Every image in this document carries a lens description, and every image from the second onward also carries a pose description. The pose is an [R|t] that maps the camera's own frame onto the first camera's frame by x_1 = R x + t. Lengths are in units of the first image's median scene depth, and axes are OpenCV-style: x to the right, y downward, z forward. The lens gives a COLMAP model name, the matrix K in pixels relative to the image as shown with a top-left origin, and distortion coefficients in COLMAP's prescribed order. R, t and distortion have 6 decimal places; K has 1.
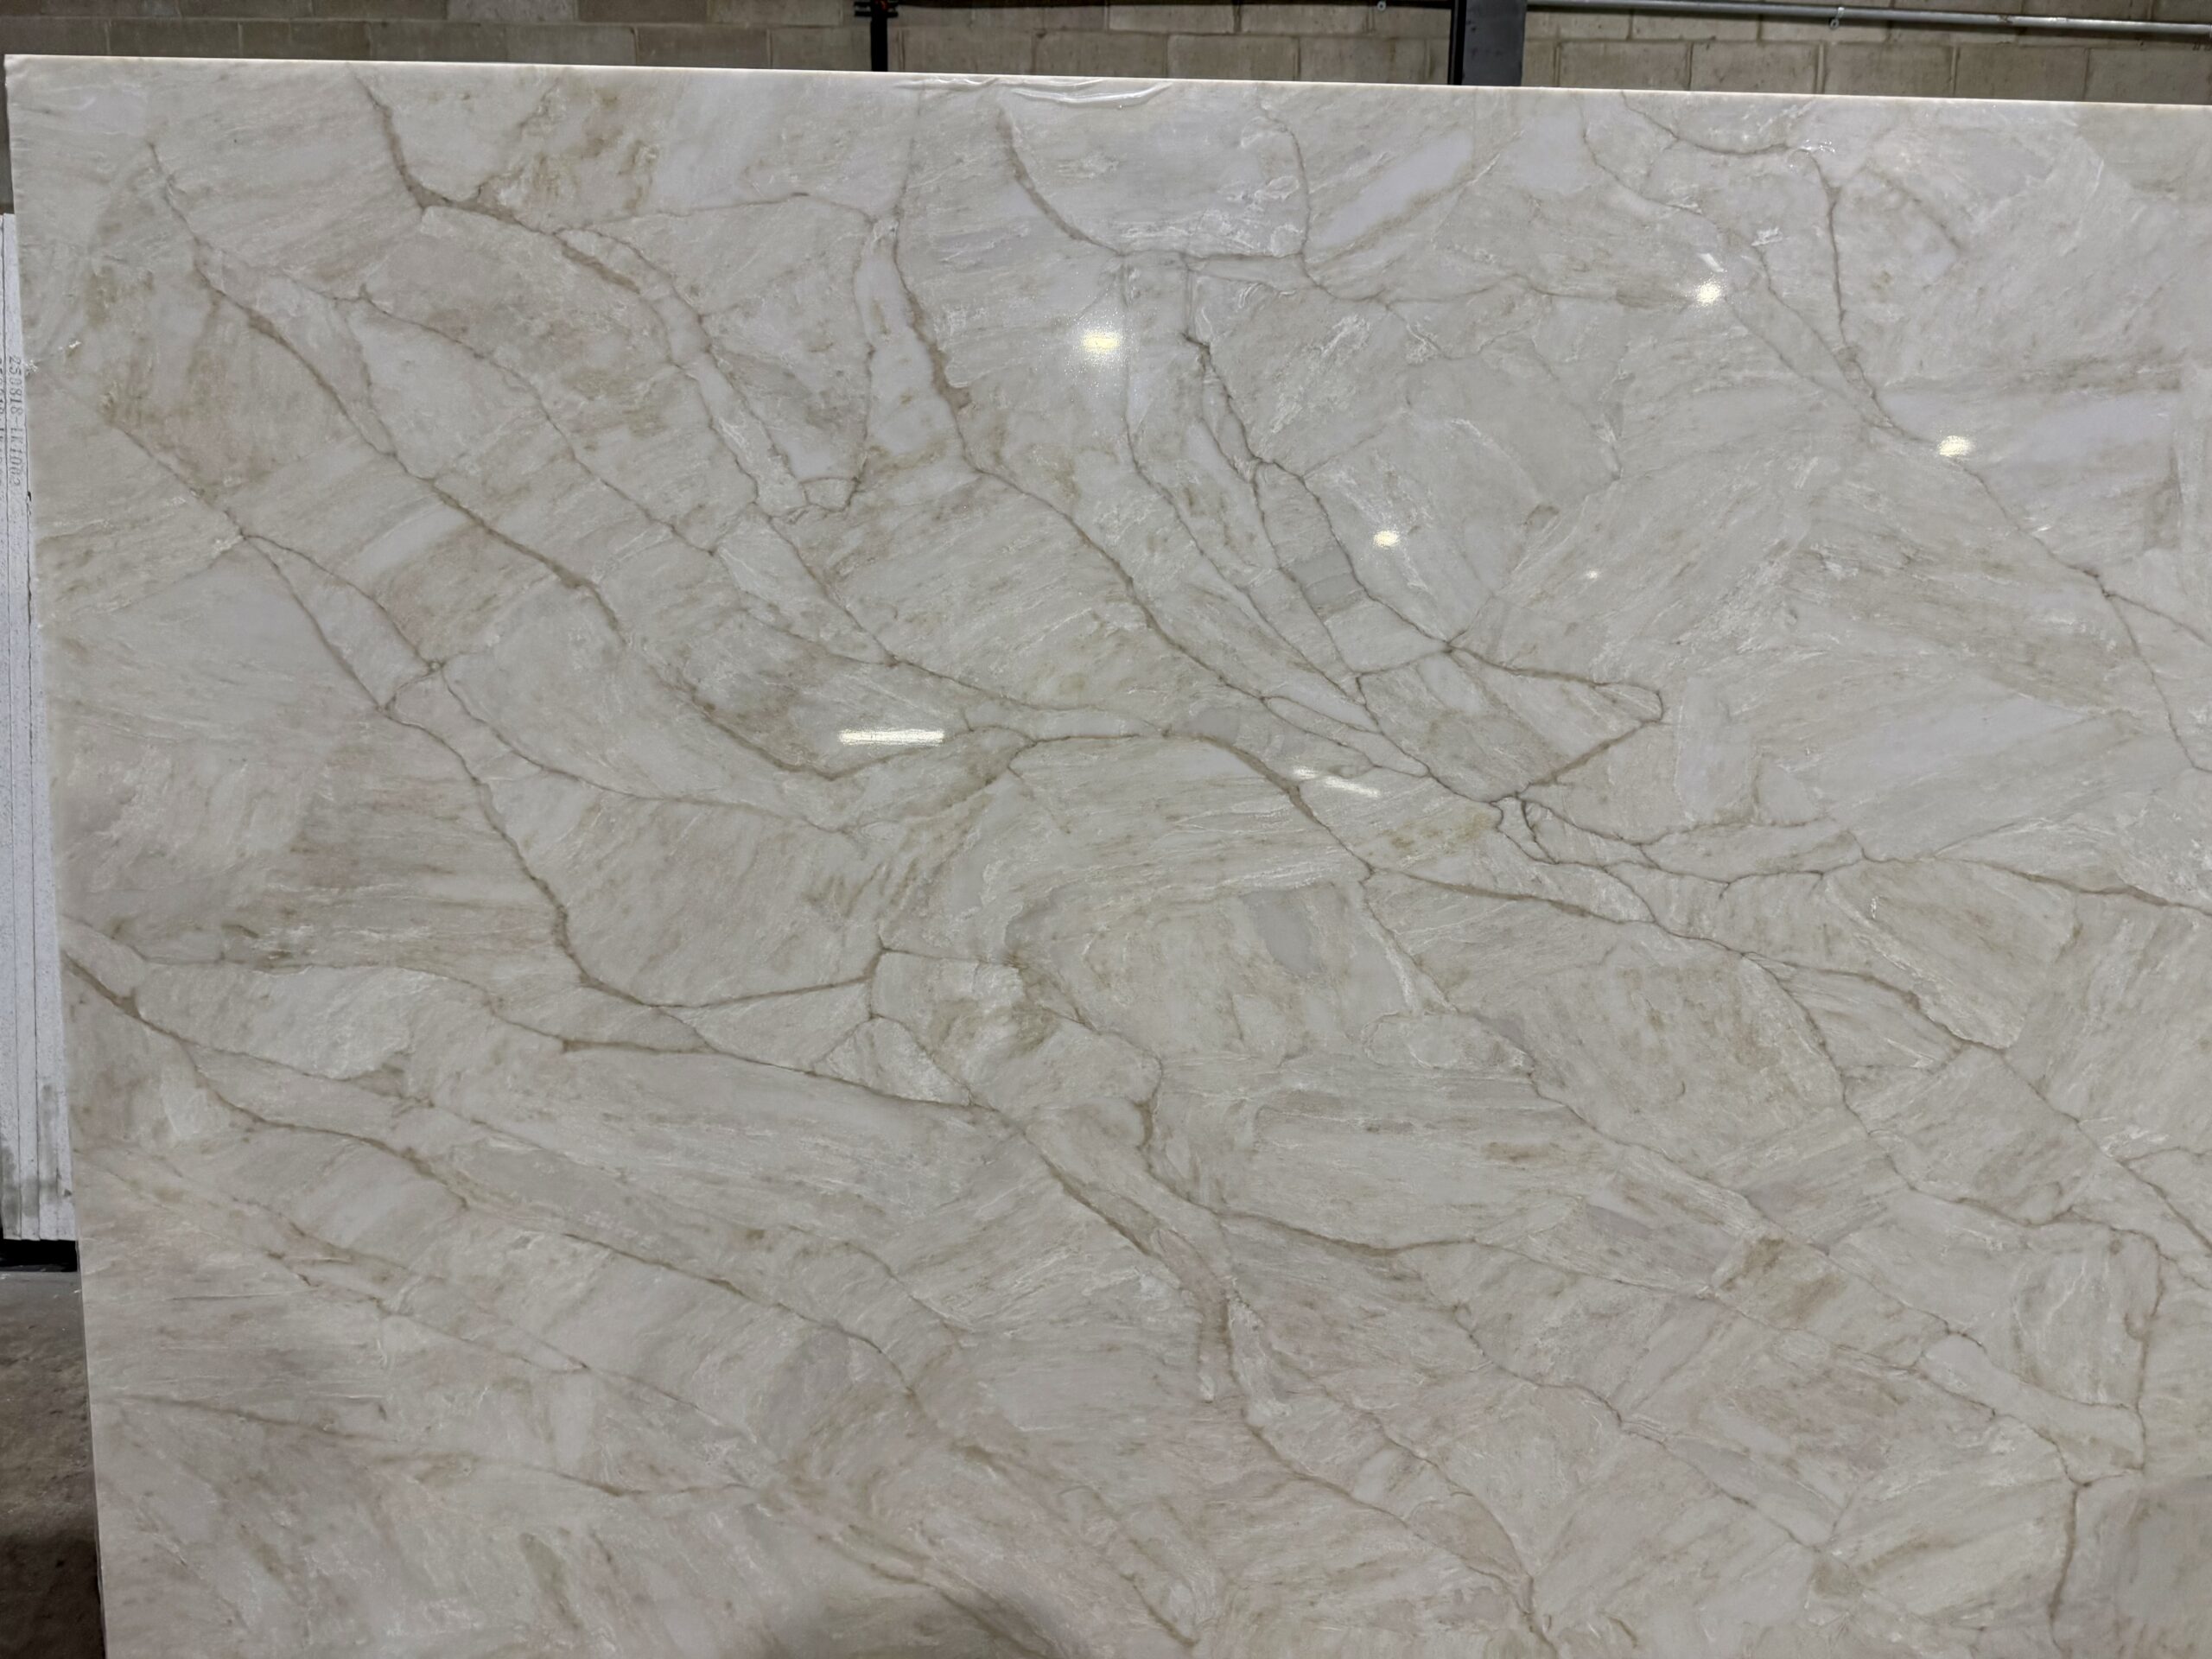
lens RADIAL K [[1546.3, 0, 1106.0], [0, 1546.3, 829.5], [0, 0, 1]] dist [0.080909, -0.128008]
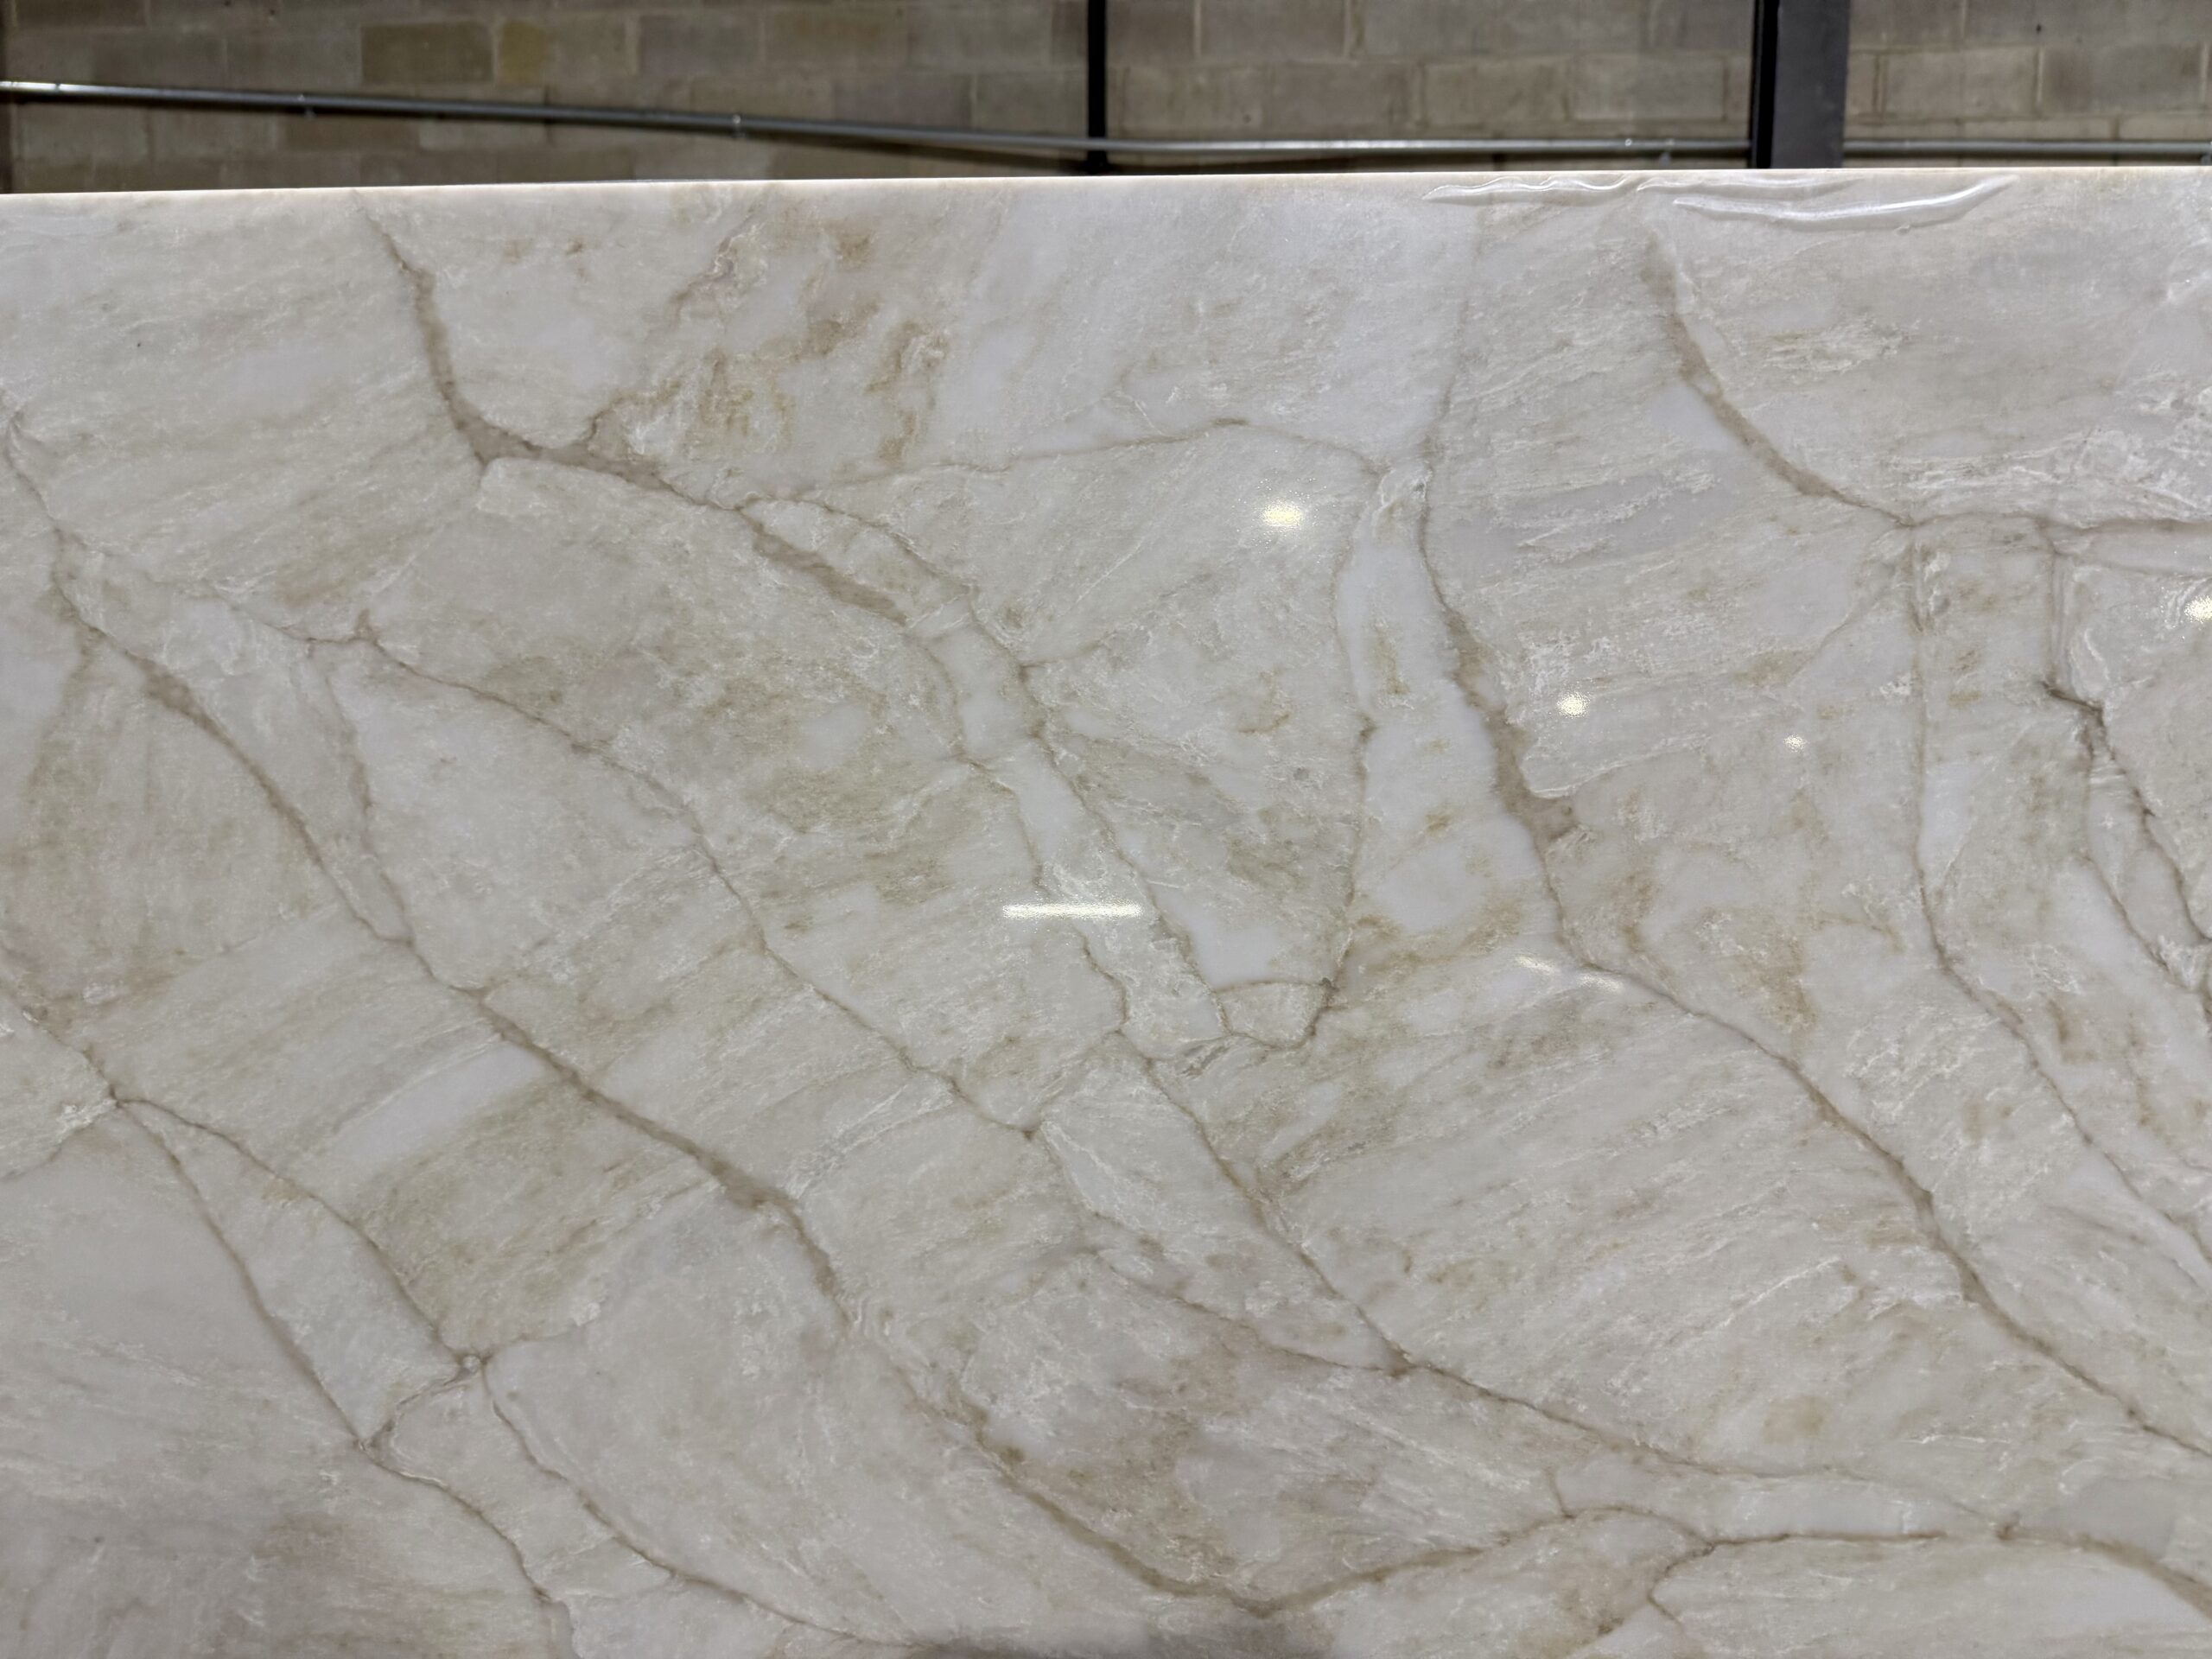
lens RADIAL K [[1538.0, 0, 1137.6], [0, 1538.0, 834.4], [0, 0, 1]] dist [0.086795, -0.129230]
pose [[0.996913, -0.000711, -0.078517, -0.181109], [-0.006997, 0.995176, -0.097852, -0.222809], [0.078208, 0.098100, 0.992099, 0.513096]]
